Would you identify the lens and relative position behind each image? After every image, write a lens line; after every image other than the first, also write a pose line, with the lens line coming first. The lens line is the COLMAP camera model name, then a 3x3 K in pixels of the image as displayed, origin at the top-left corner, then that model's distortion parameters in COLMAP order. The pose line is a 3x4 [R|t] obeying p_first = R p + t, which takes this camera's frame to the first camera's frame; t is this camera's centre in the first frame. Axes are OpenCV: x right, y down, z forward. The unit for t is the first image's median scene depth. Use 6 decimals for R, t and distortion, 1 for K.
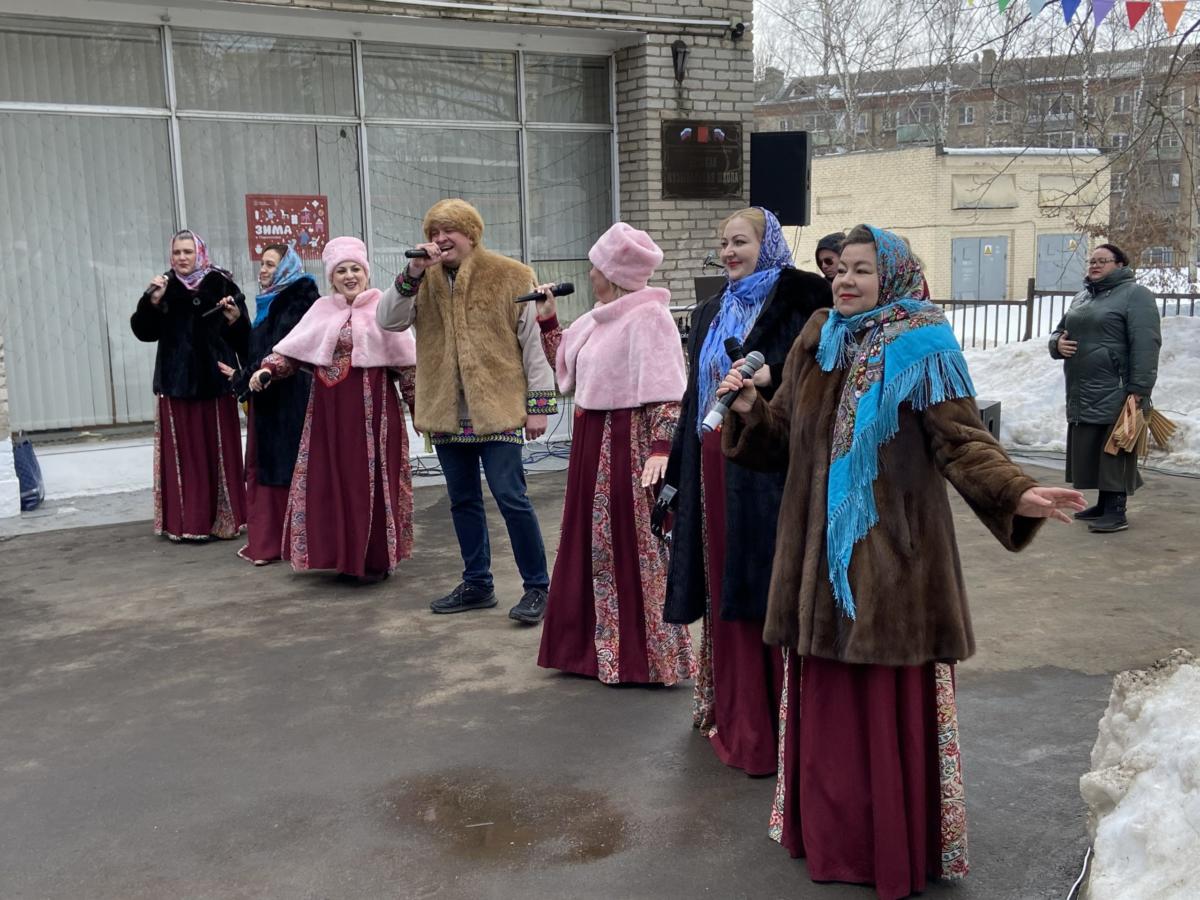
lens RADIAL K [[1378.1, 0, 600.0], [0, 1378.1, 450.0], [0, 0, 1]] dist [0.120113, -0.043389]
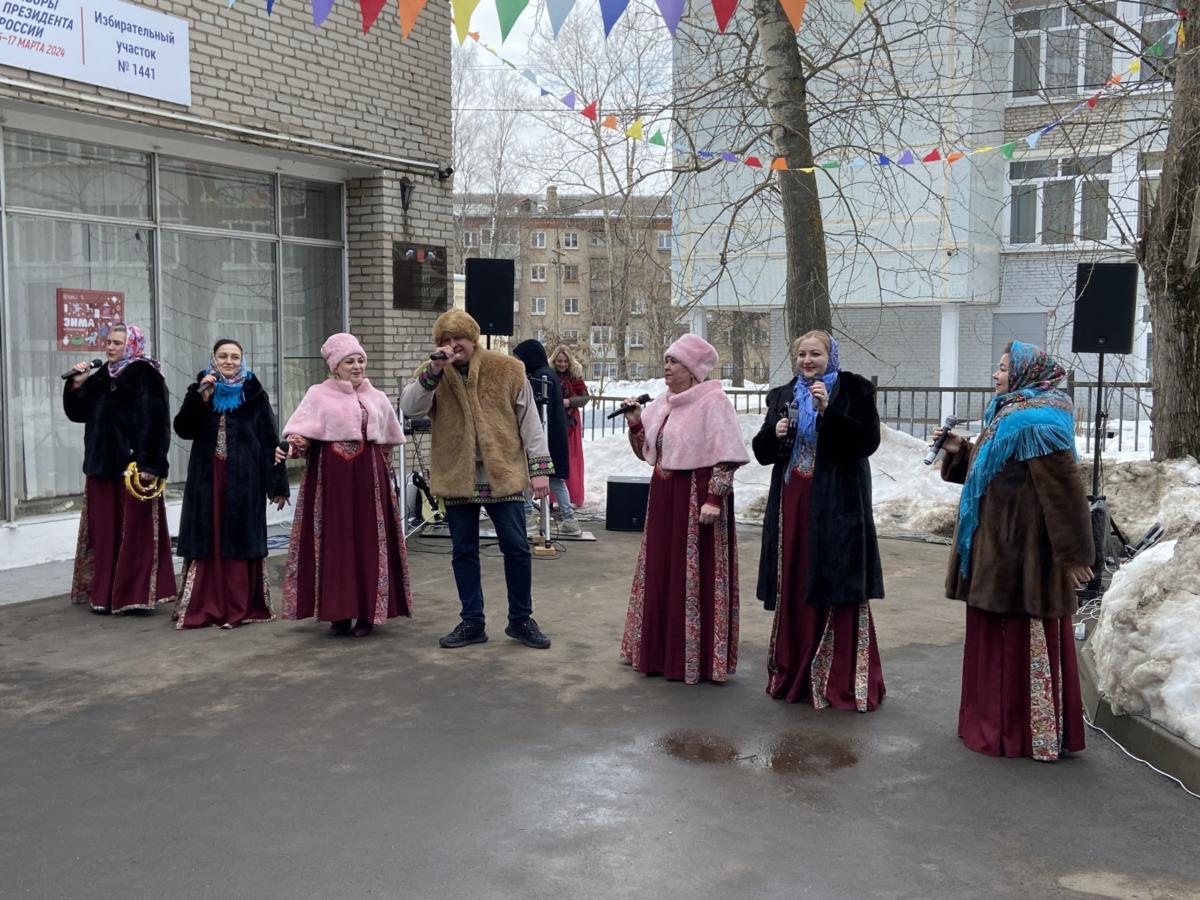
lens RADIAL K [[1311.4, 0, 600.0], [0, 1311.4, 450.0], [0, 0, 1]] dist [0.104887, -0.063797]
pose [[0.890492, -0.006654, 0.454951, -0.311321], [0.039407, 0.997264, -0.062547, 0.013772], [-0.453290, 0.073626, 0.888317, -0.053585]]
